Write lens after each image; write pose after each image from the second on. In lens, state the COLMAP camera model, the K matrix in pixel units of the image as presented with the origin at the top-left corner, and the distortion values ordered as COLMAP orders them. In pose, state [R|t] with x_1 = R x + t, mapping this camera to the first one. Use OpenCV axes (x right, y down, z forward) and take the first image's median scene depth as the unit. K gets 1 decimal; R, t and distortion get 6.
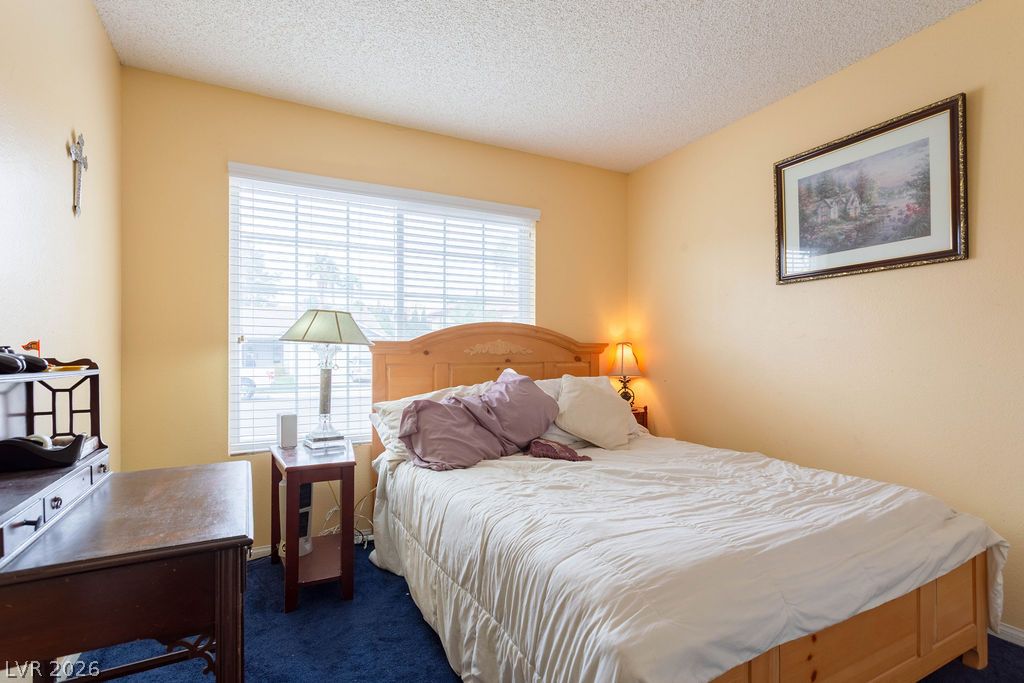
lens RADIAL K [[504.4, 0, 513.6], [0, 504.4, 353.0], [0, 0, 1]] dist [0.000323, 0.000282]
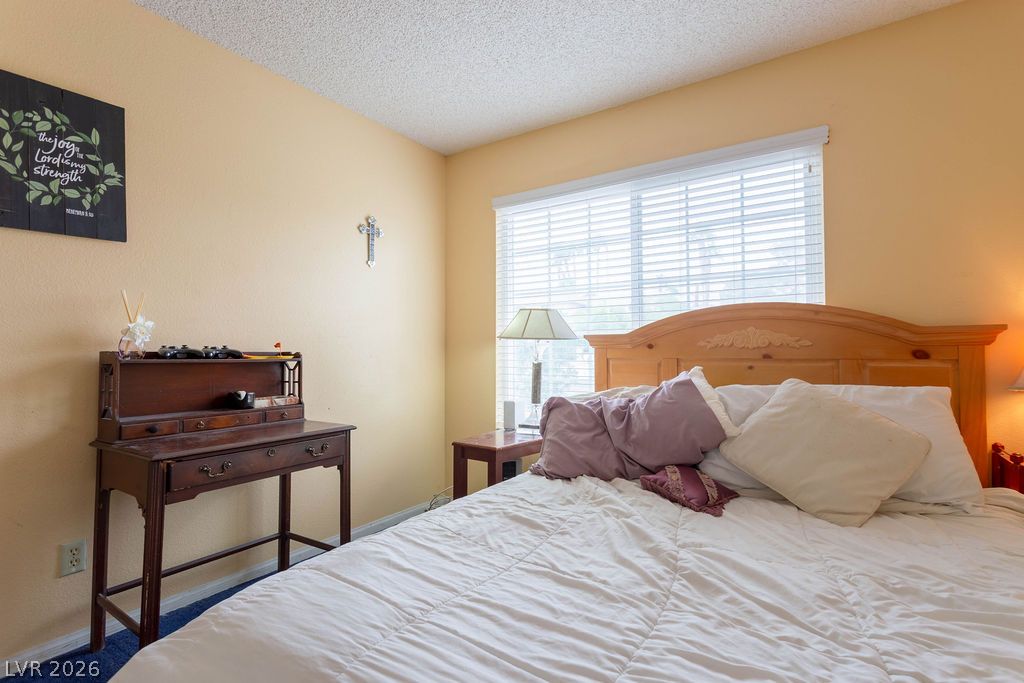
lens RADIAL K [[487.4, 0, 514.9], [0, 487.4, 340.2], [0, 0, 1]] dist [-0.002084, 0.001067]
pose [[0.473097, -0.020679, -0.880768, 0.532856], [0.007561, 0.999783, -0.019412, 0.004093], [0.880978, 0.002524, 0.473150, 0.457876]]
